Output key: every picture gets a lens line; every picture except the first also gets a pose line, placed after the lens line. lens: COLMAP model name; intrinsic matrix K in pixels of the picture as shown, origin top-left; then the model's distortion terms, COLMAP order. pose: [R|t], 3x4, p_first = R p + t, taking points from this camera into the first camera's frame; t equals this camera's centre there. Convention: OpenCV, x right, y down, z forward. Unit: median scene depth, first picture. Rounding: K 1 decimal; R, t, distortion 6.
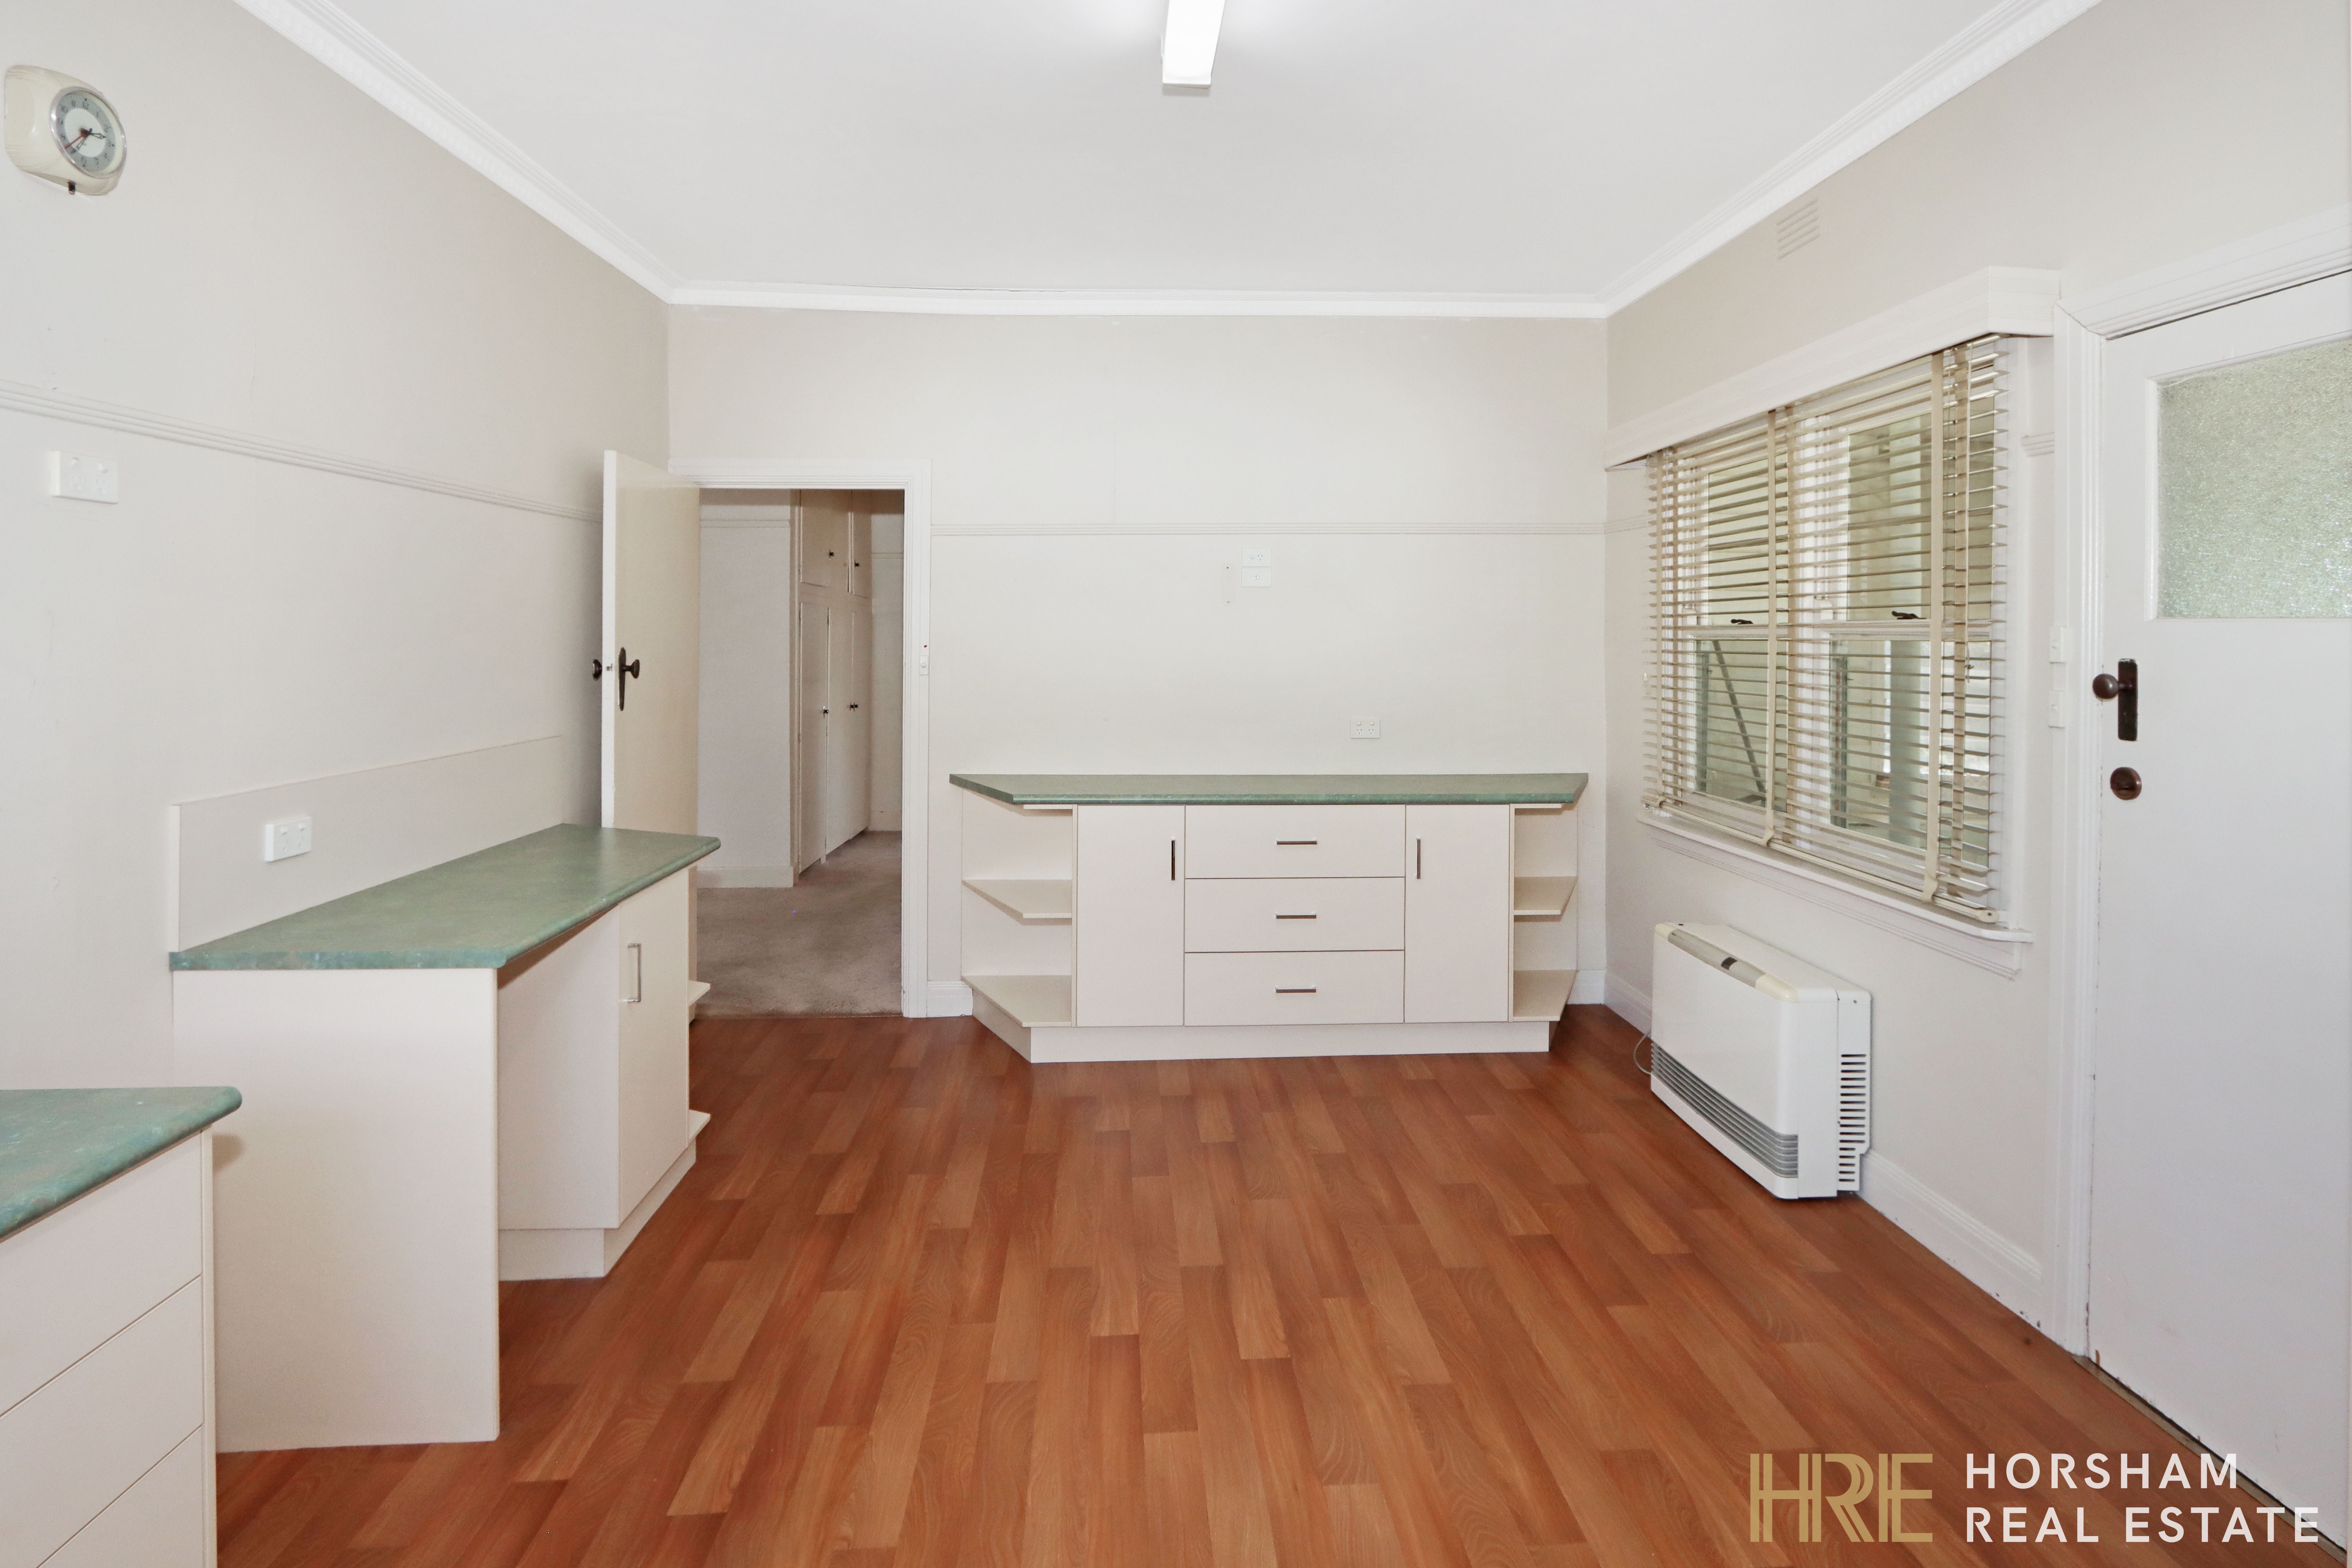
lens RADIAL K [[1136.1, 0, 1179.3], [0, 1136.1, 779.6], [0, 0, 1]] dist [0.001453, -0.000450]
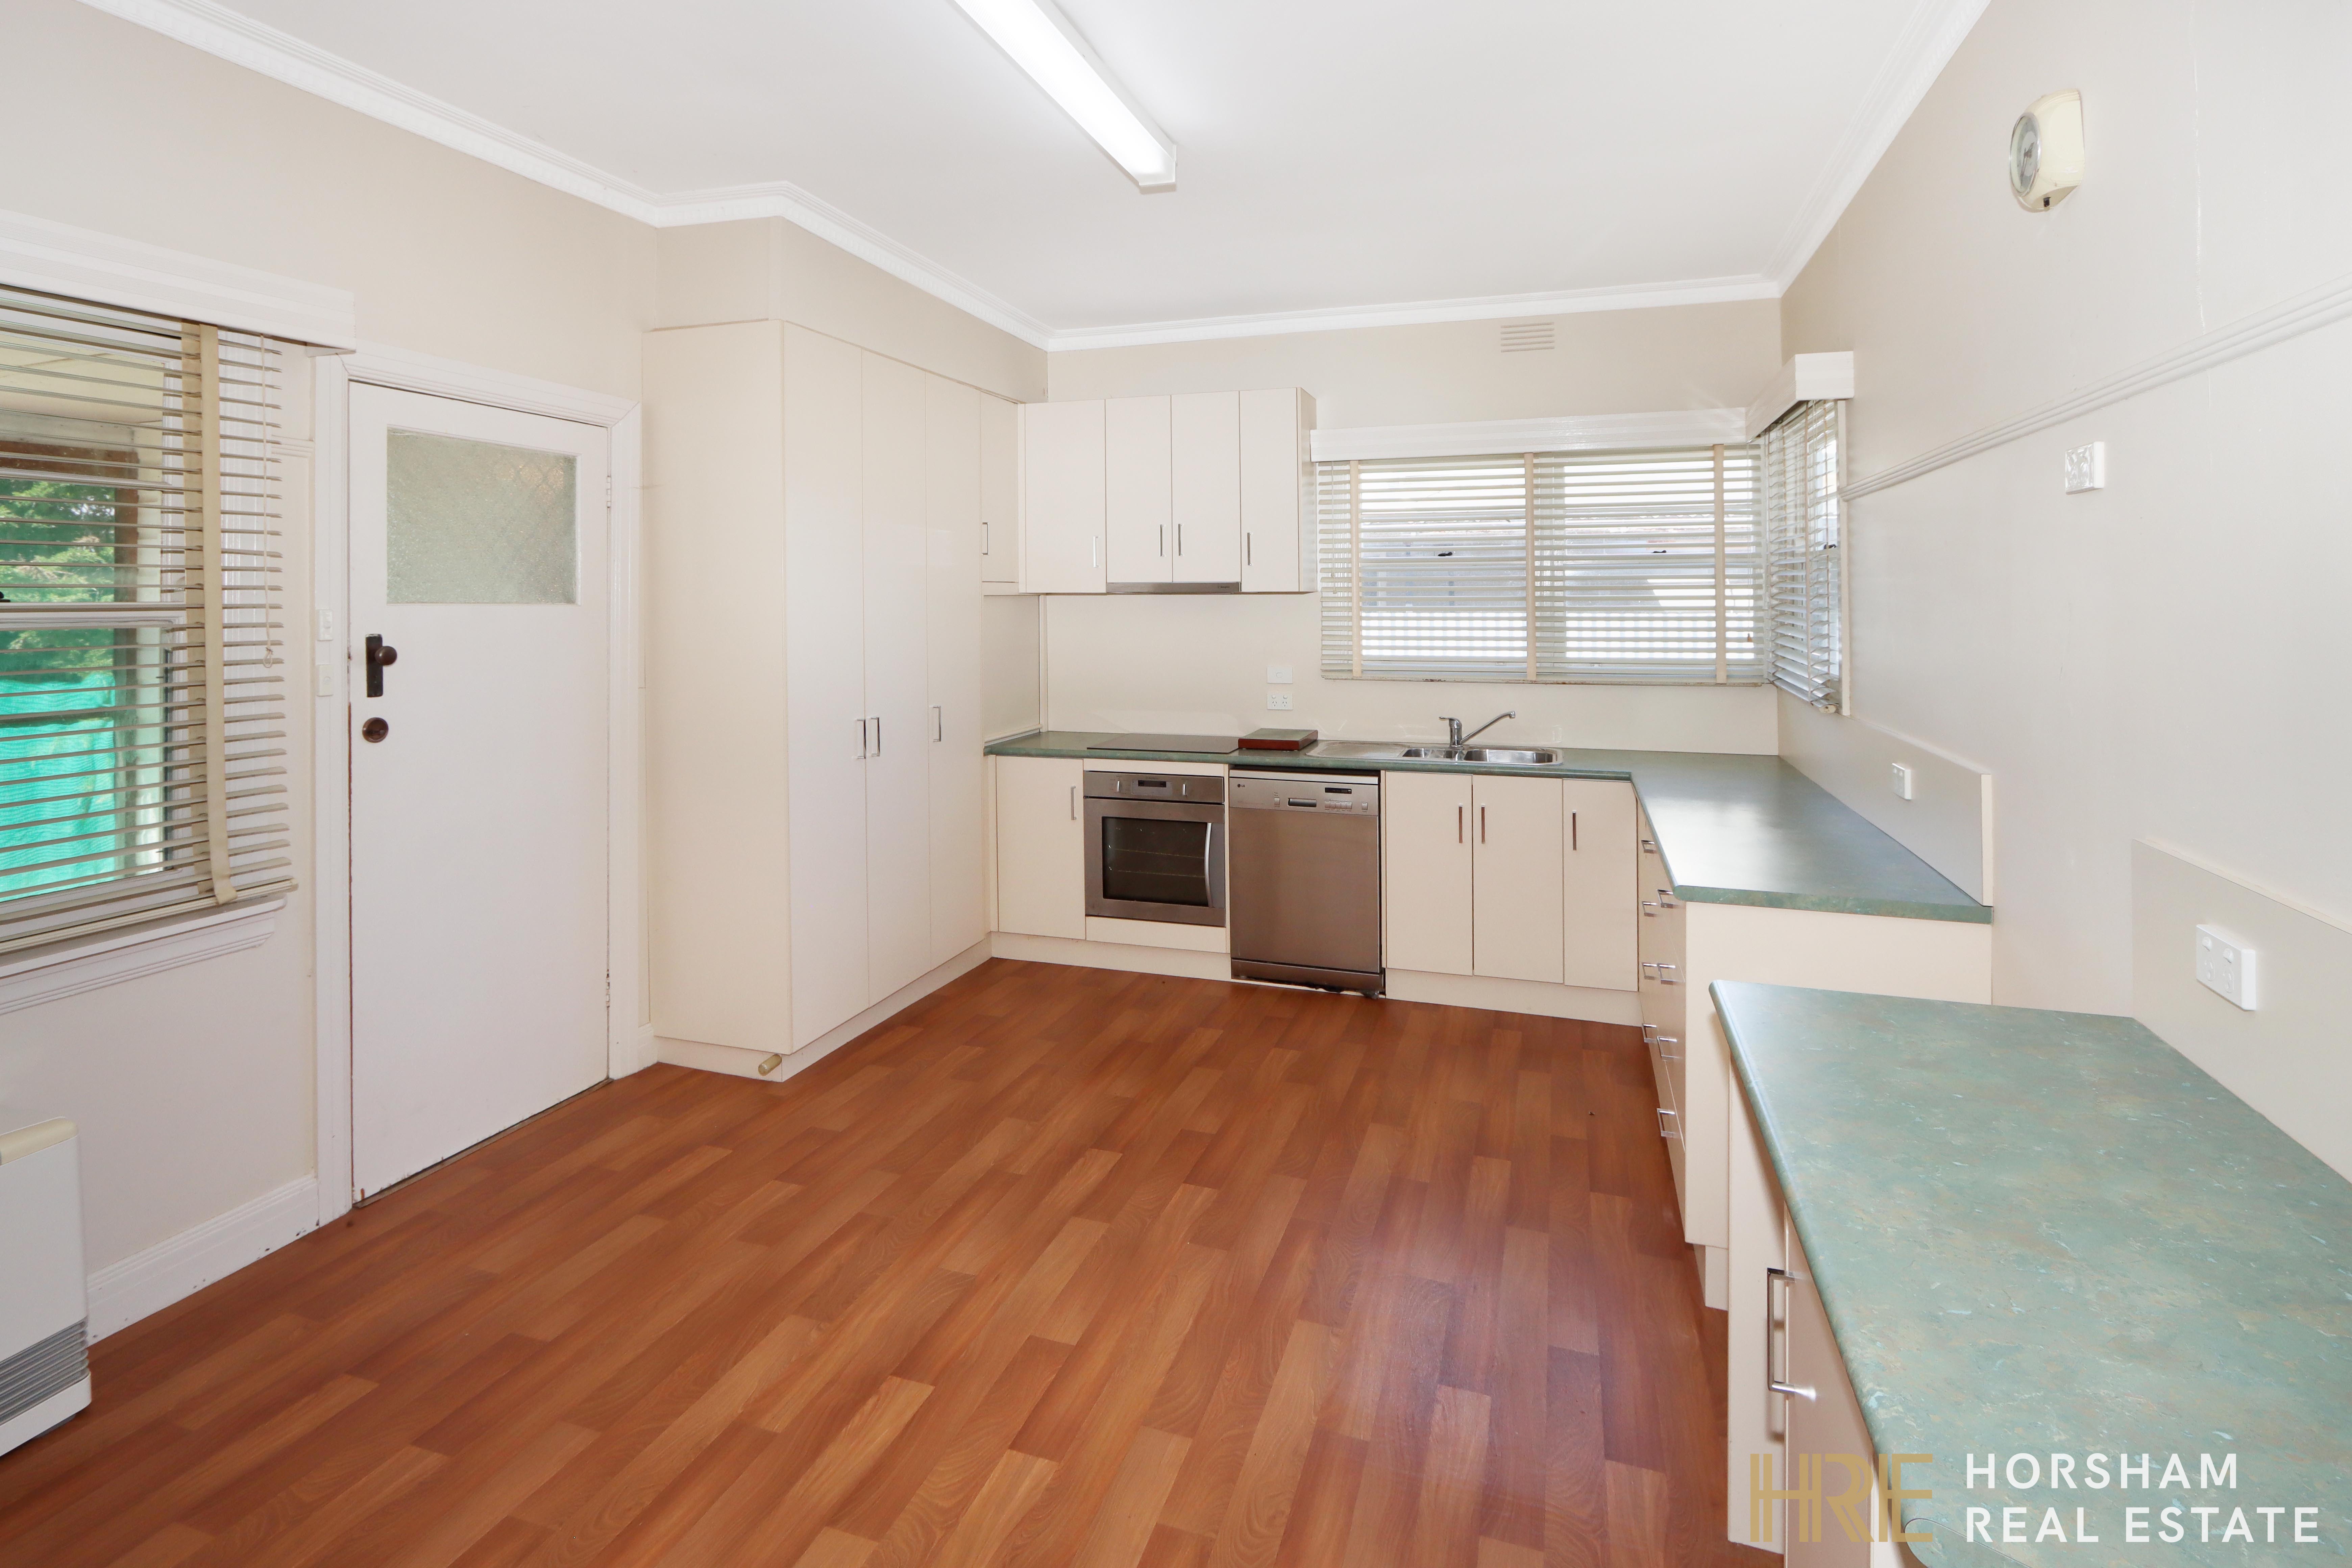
lens RADIAL K [[1136.1, 0, 1177.8], [0, 1136.1, 787.6], [0, 0, 1]] dist [0.001453, -0.000450]
pose [[-0.927050, -0.060267, 0.370062, -0.459307], [0.048442, 0.959472, 0.277609, -0.225226], [-0.371795, 0.275284, -0.886559, 1.647228]]
